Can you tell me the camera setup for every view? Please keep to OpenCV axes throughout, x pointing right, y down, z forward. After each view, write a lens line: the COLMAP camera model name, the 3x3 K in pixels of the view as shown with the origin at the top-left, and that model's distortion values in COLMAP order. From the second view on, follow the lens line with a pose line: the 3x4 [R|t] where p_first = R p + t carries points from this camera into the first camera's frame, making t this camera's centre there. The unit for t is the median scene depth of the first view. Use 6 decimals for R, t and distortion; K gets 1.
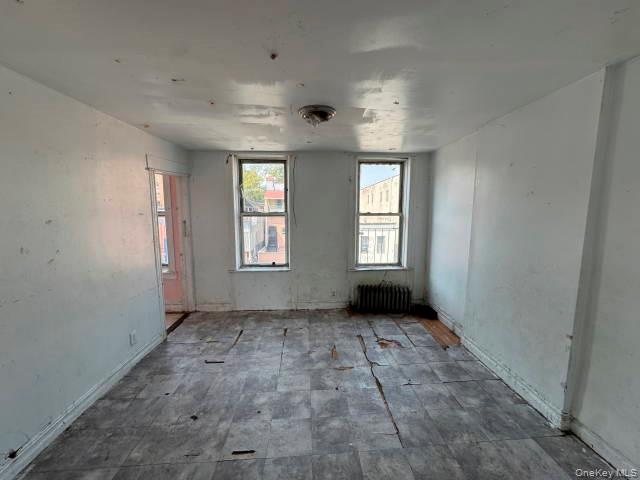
lens RADIAL K [[255.3, 0, 319.6], [0, 255.3, 237.3], [0, 0, 1]] dist [-0.001817, 0.000727]
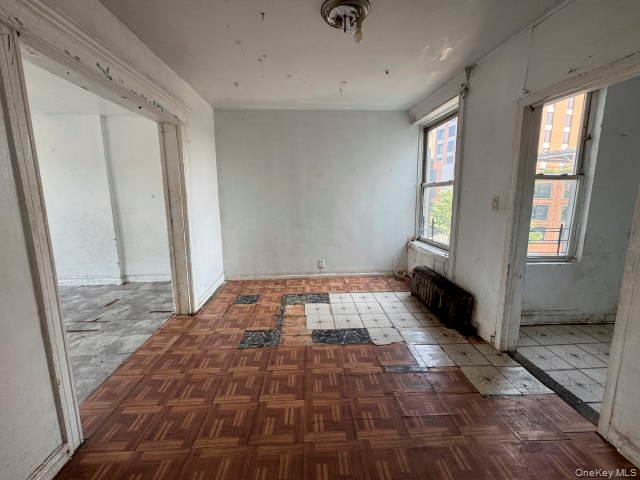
lens RADIAL K [[255.3, 0, 320.7], [0, 255.3, 239.9], [0, 0, 1]] dist [-0.001817, 0.000727]
pose [[-0.018420, -0.169797, 0.985307, -1.079761], [0.113490, 0.978750, 0.170788, 0.208637], [-0.993368, 0.114969, 0.001242, -0.669817]]
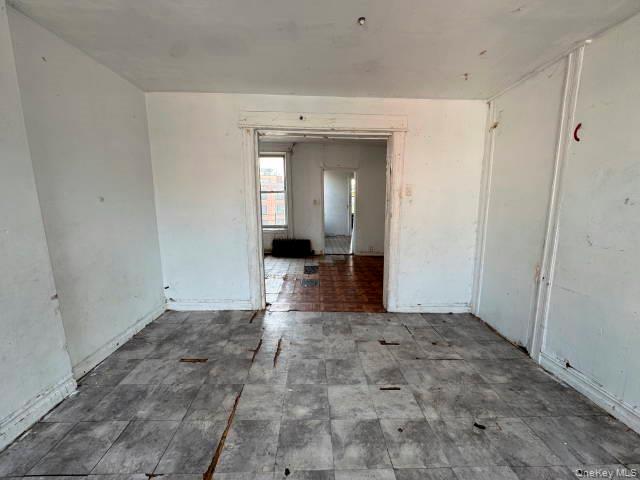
lens RADIAL K [[255.3, 0, 318.5], [0, 255.3, 238.4], [0, 0, 1]] dist [-0.001817, 0.000727]
pose [[-0.999659, -0.003693, 0.025847, -0.015434], [0.003282, 0.964318, 0.264728, -0.061229], [-0.025903, 0.264723, -0.963977, 1.701131]]
